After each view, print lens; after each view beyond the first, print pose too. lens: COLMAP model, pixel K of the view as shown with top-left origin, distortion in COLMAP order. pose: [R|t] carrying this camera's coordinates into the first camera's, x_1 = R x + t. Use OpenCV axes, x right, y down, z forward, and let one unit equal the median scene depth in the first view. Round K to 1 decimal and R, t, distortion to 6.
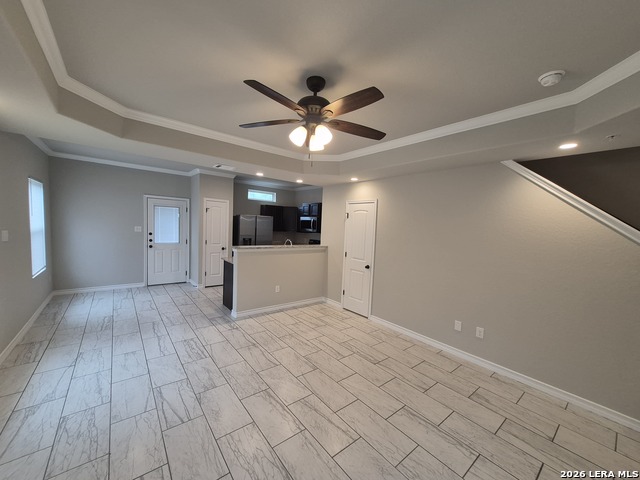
lens RADIAL K [[251.7, 0, 316.3], [0, 251.7, 242.7], [0, 0, 1]] dist [0.007264, -0.000600]
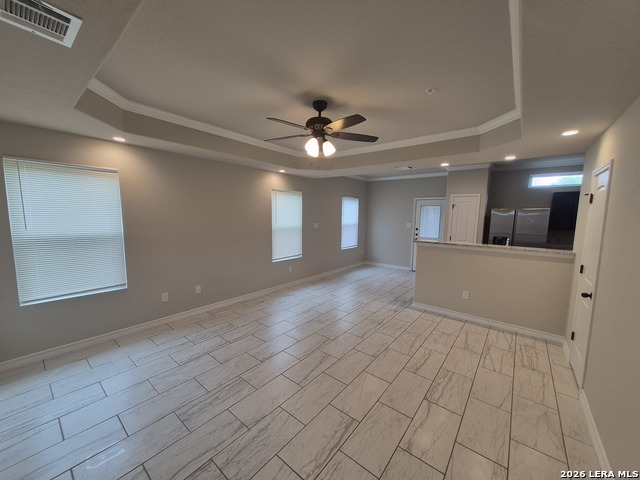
lens RADIAL K [[251.7, 0, 313.2], [0, 251.7, 242.1], [0, 0, 1]] dist [0.007264, -0.000600]
pose [[0.206589, 0.066976, -0.976133, 0.689006], [-0.075176, 0.995792, 0.052415, 0.002531], [0.975535, 0.062554, 0.210755, 0.389862]]
